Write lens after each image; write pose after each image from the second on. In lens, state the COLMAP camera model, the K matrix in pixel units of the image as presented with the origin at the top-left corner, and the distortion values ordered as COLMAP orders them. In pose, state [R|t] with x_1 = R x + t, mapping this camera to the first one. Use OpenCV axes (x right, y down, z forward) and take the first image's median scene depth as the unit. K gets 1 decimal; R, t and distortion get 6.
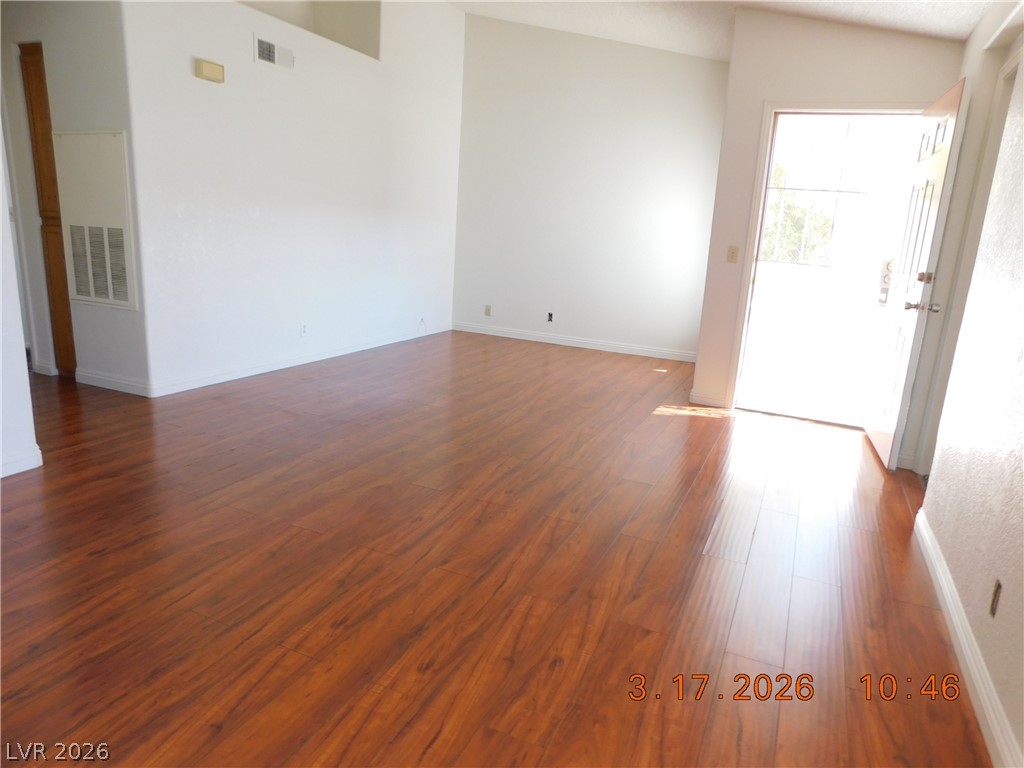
lens RADIAL K [[671.2, 0, 519.4], [0, 671.2, 384.7], [0, 0, 1]] dist [-0.076939, 0.057450]
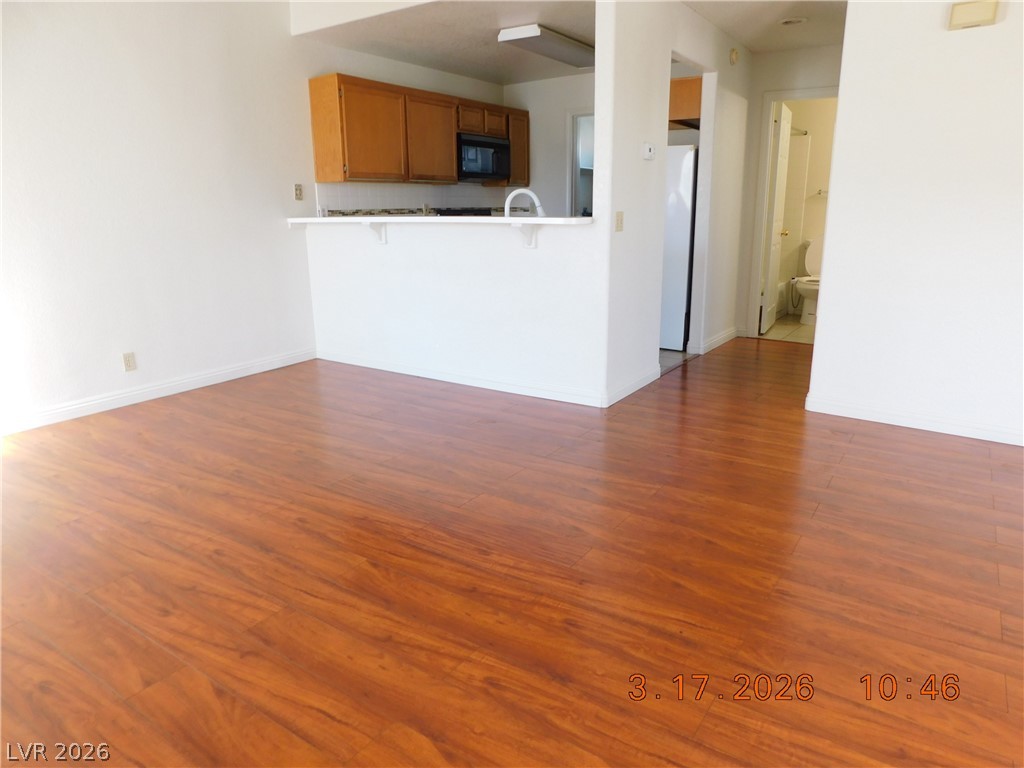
lens RADIAL K [[671.2, 0, 519.4], [0, 671.2, 384.7], [0, 0, 1]] dist [-0.076939, 0.057450]
pose [[-0.158028, 0.206600, -0.965579, 0.655416], [-0.236716, 0.941426, 0.240173, -0.230364], [0.958641, 0.266522, -0.099867, 1.114292]]
